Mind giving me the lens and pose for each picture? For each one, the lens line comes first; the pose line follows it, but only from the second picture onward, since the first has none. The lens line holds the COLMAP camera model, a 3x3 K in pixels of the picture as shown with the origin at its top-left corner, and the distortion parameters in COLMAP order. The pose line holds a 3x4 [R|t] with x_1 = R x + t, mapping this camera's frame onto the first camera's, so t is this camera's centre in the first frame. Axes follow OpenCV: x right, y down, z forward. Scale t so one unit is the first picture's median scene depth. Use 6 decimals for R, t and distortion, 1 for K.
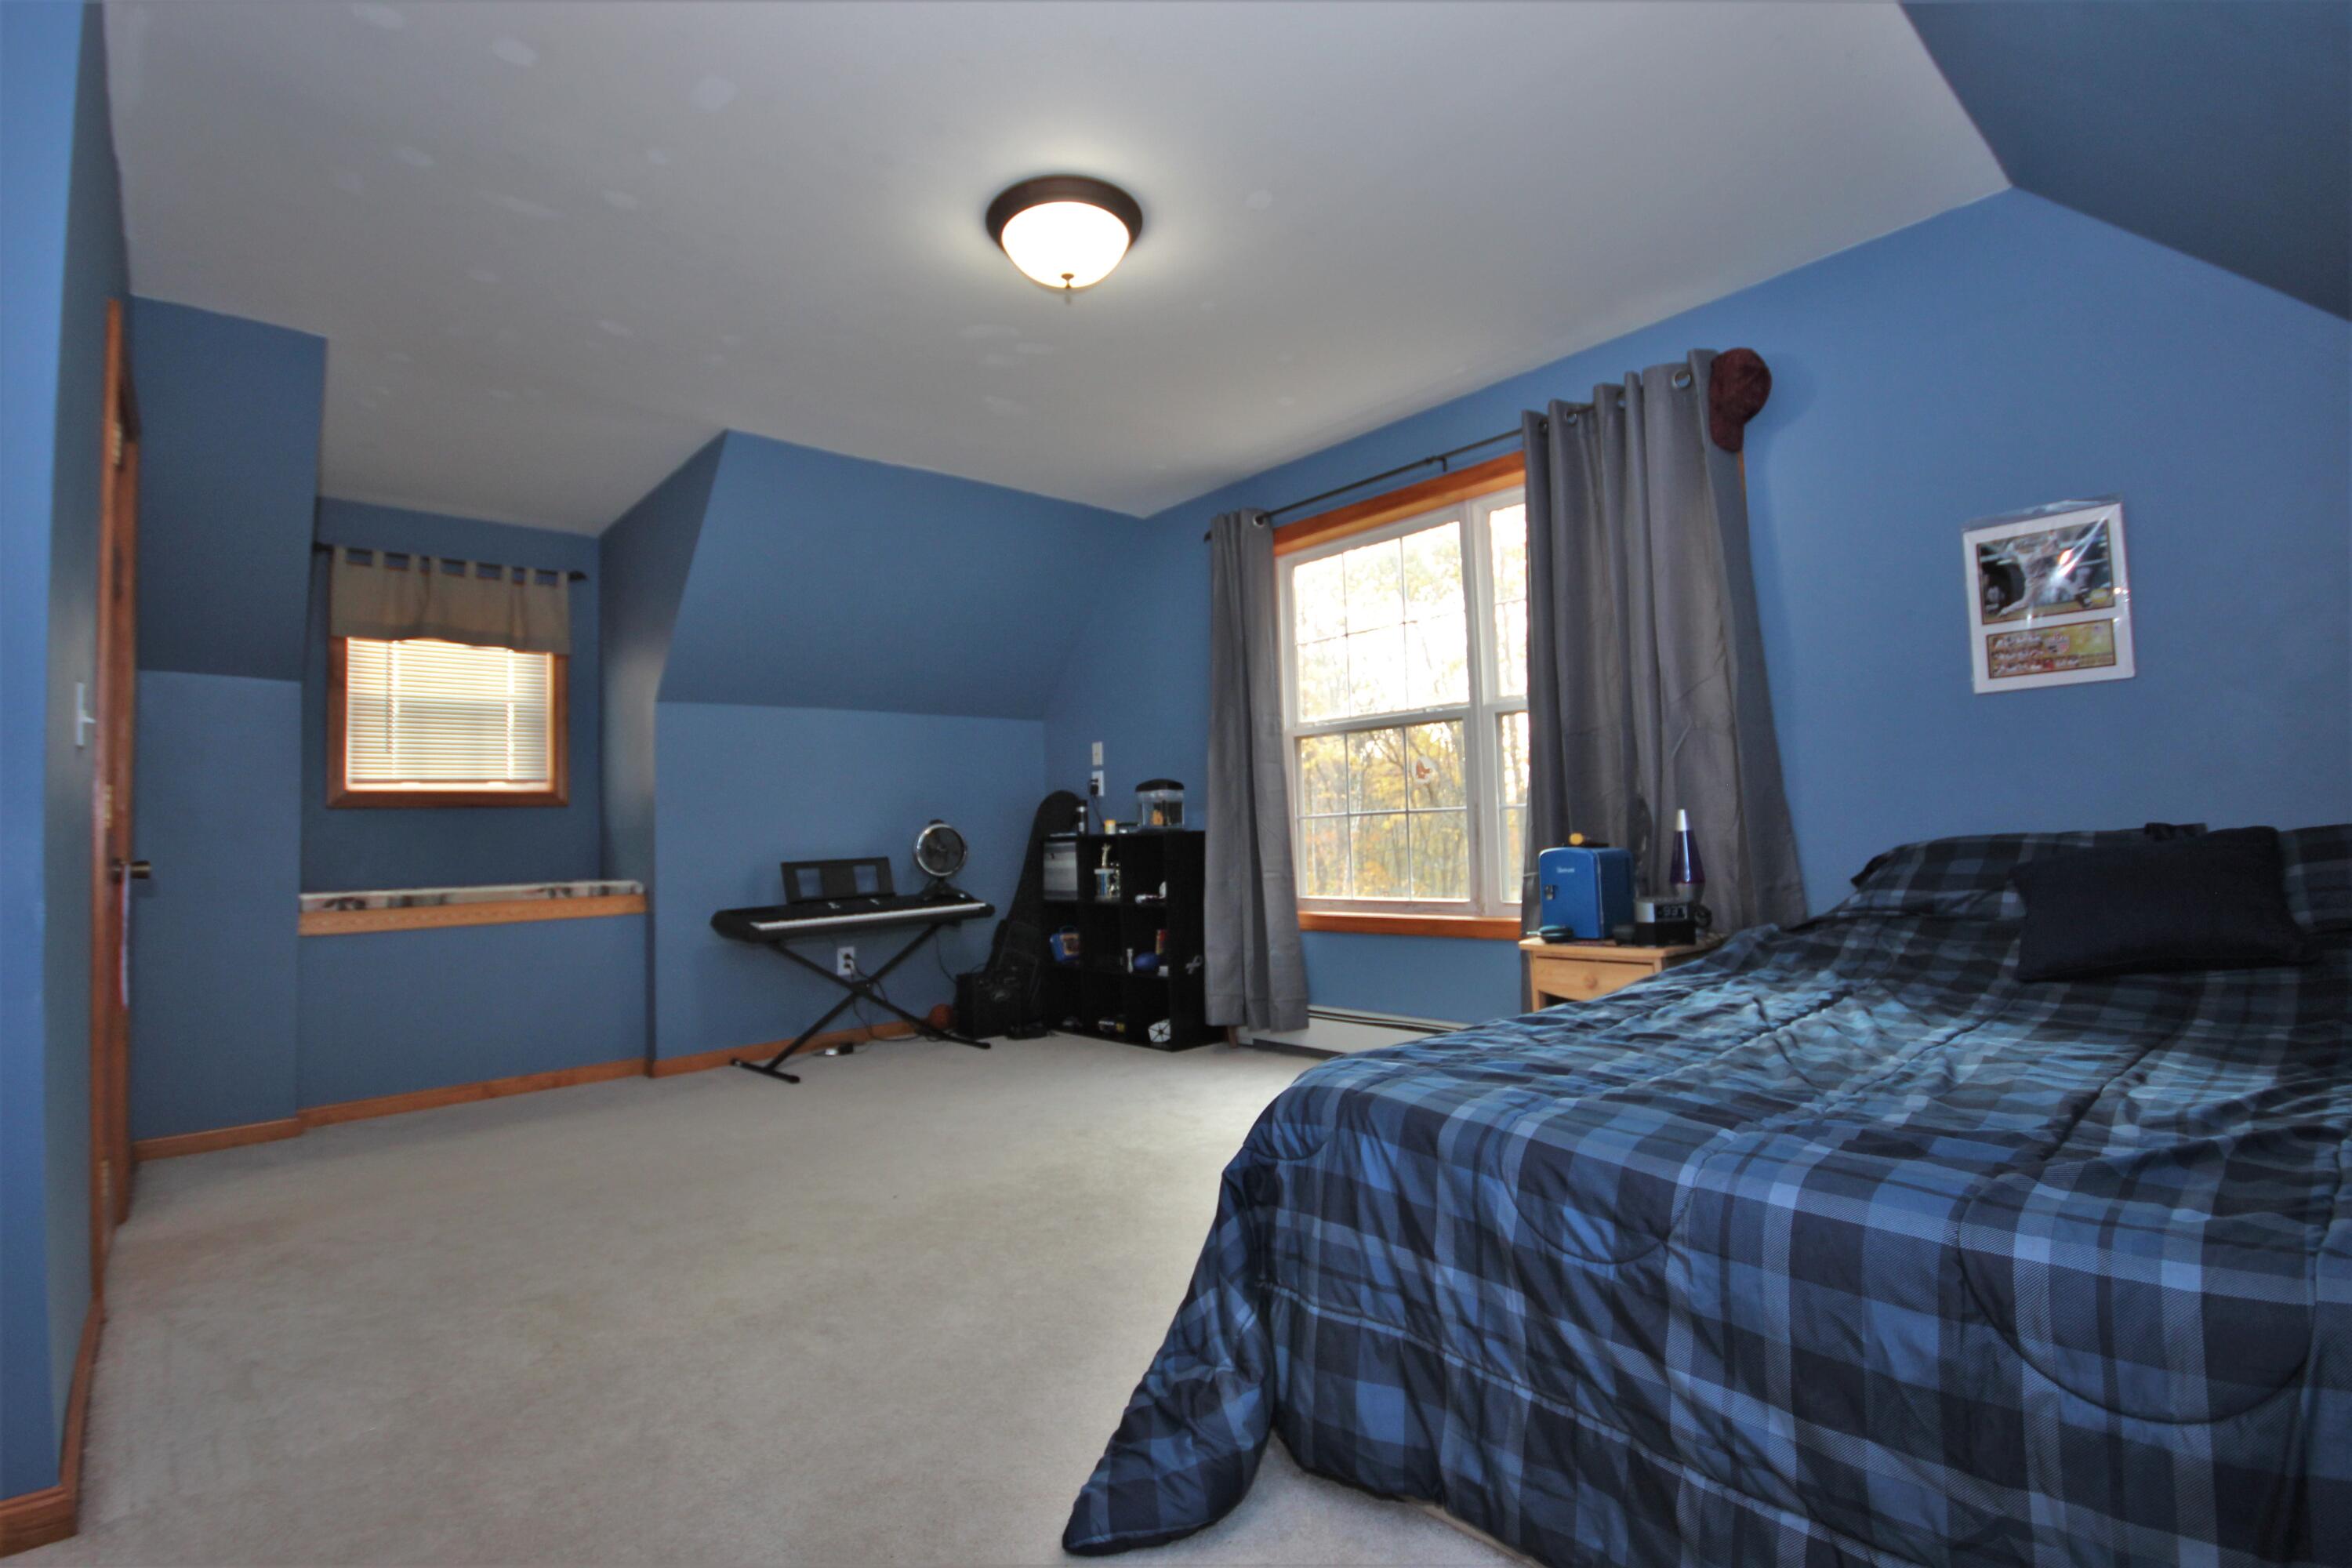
lens RADIAL K [[1078.2, 0, 1182.4], [0, 1078.2, 775.0], [0, 0, 1]] dist [0.001478, -0.004192]
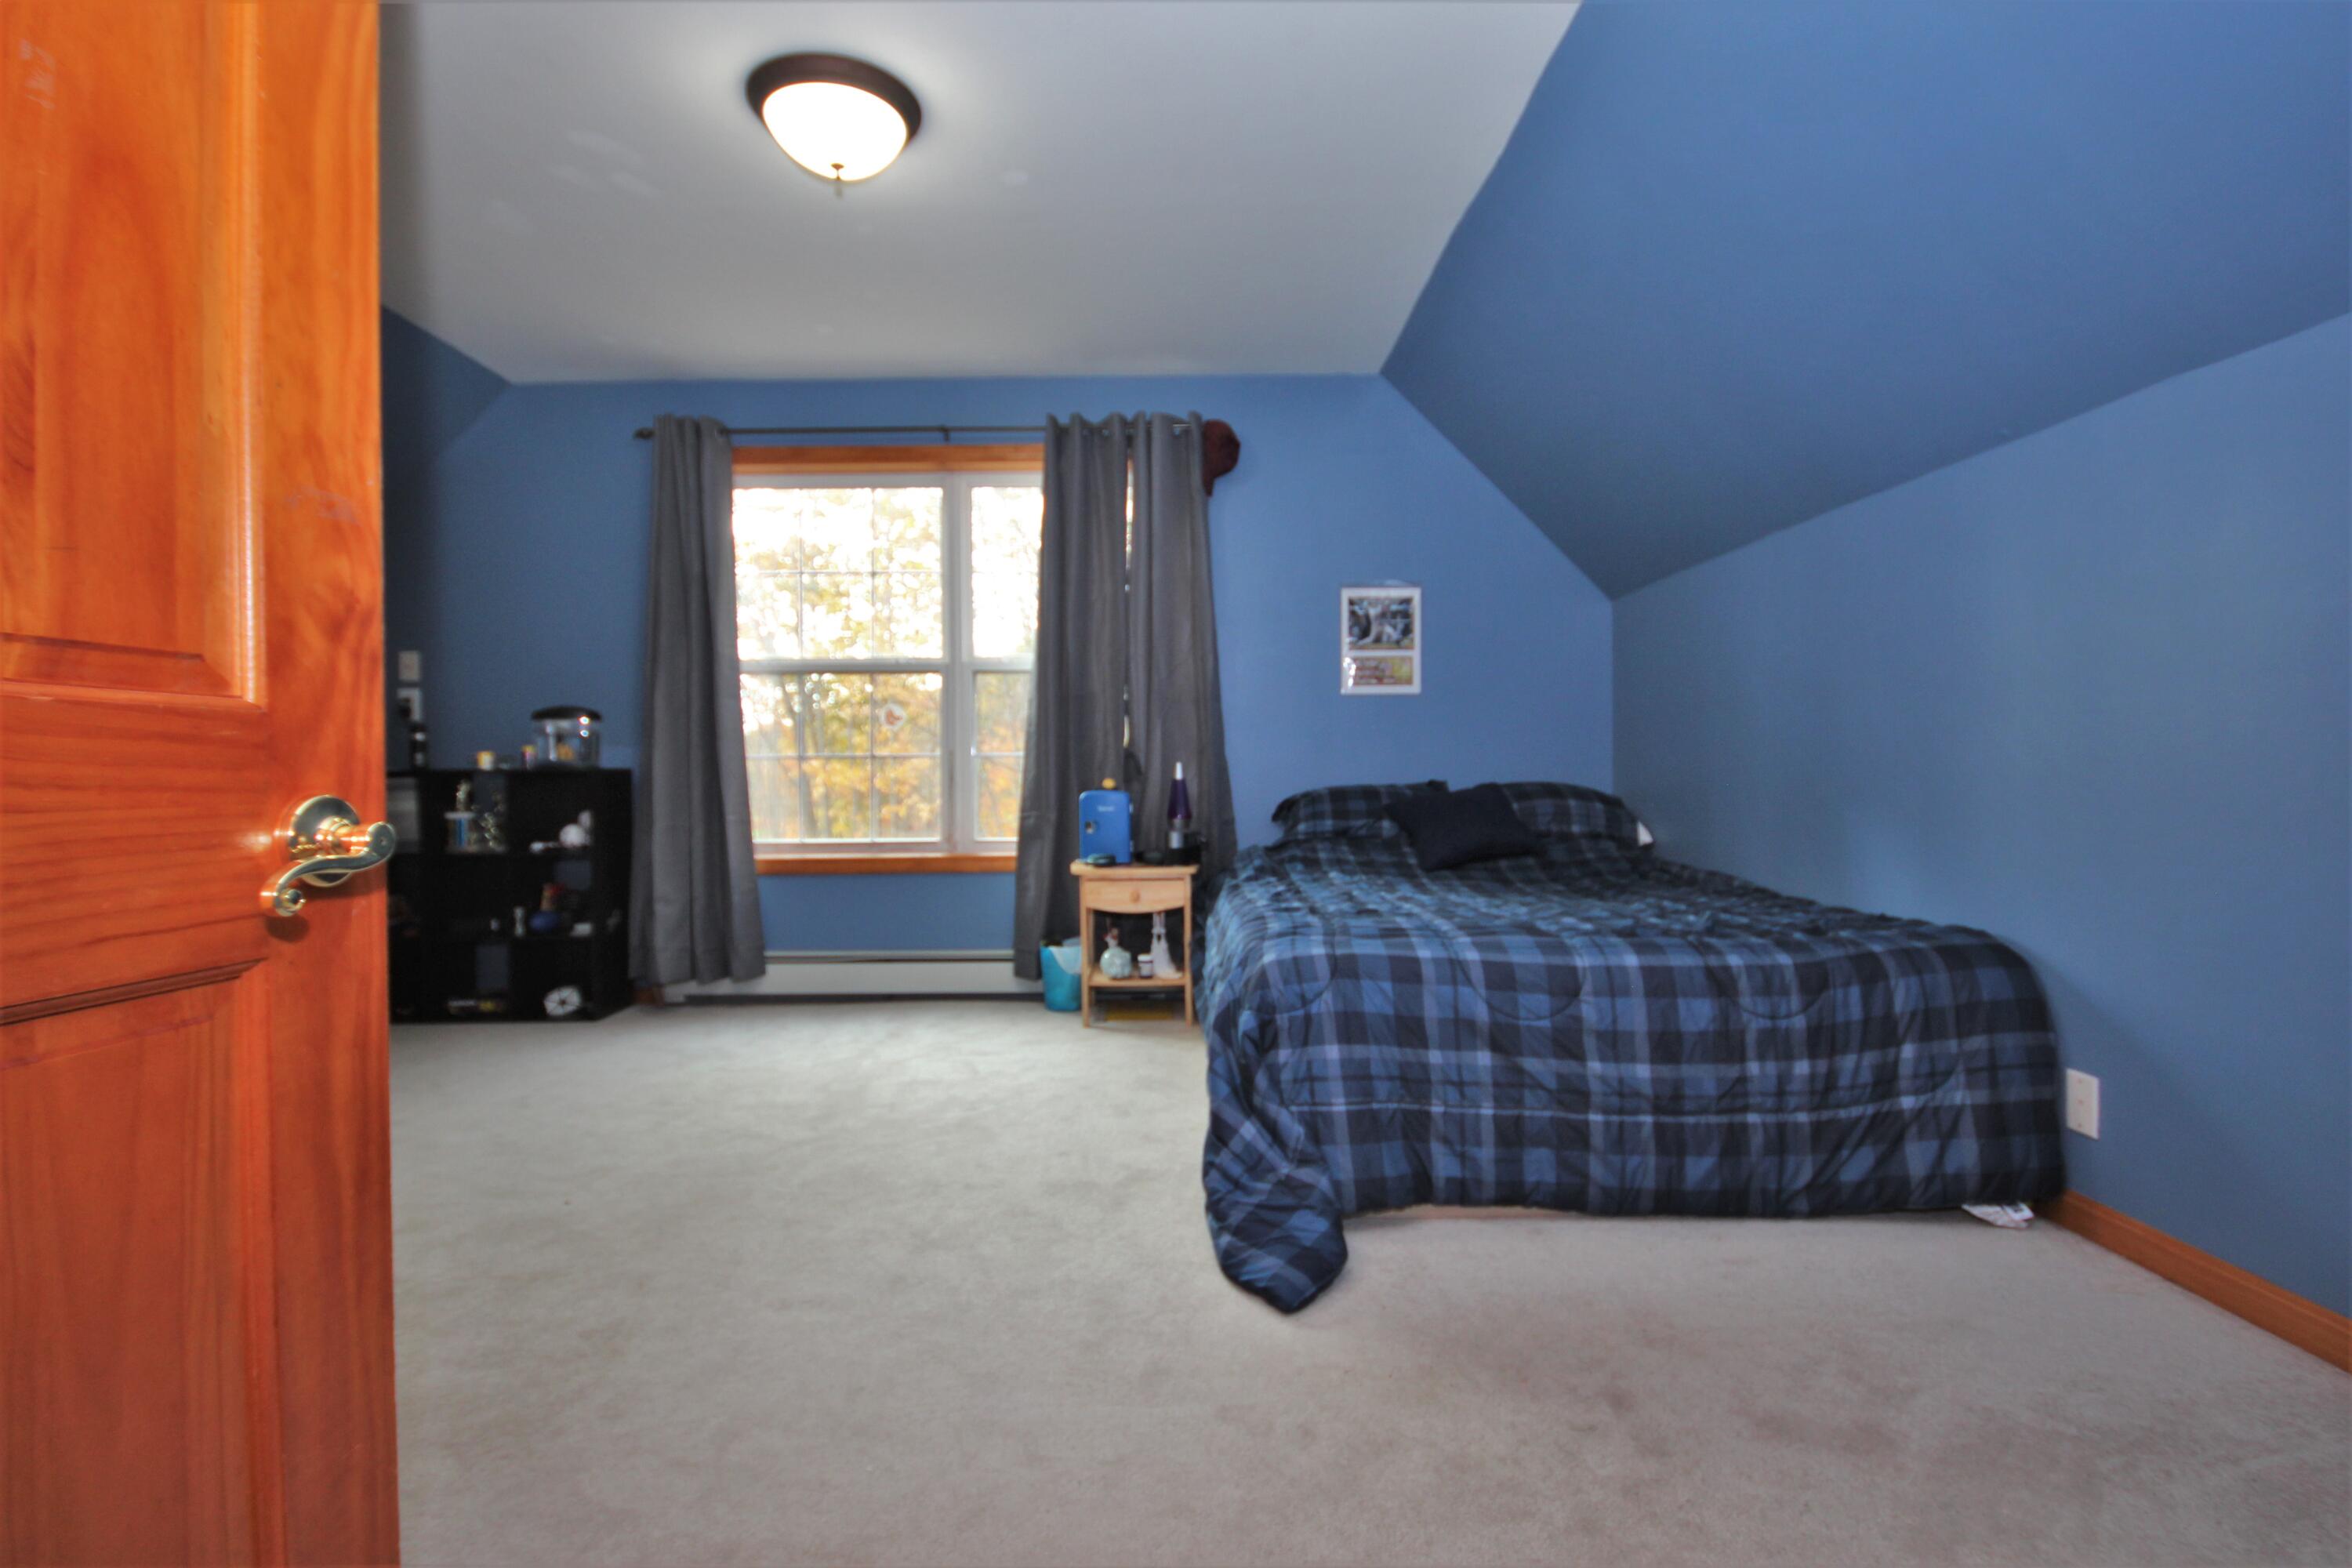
lens RADIAL K [[1078.2, 0, 1188.0], [0, 1078.2, 771.6], [0, 0, 1]] dist [0.001478, -0.004192]
pose [[0.673538, 0.030139, 0.738538, -0.439213], [-0.057825, 0.998255, 0.011998, 0.023298], [-0.736887, -0.050787, 0.674105, 0.092781]]
